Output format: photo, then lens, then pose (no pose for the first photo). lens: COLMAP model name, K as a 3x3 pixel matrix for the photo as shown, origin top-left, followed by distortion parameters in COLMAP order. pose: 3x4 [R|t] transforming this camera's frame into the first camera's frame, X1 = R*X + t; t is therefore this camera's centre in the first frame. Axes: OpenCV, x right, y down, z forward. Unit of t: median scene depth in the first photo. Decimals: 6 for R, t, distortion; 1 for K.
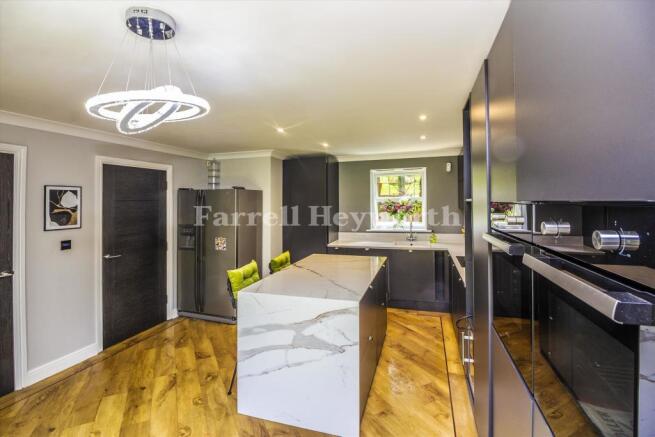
lens RADIAL K [[305.1, 0, 326.1], [0, 305.1, 199.0], [0, 0, 1]] dist [0.000666, -0.000298]
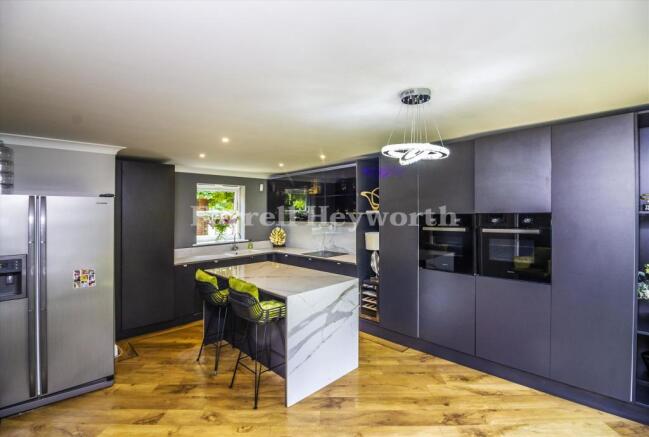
lens RADIAL K [[304.7, 0, 324.5], [0, 304.7, 218.5], [0, 0, 1]] dist [-0.002750, -0.000363]
pose [[0.470448, -0.010274, 0.882368, -0.685701], [-0.000368, 0.999930, 0.011838, 0.007428], [-0.882428, -0.005894, 0.470411, 0.218610]]
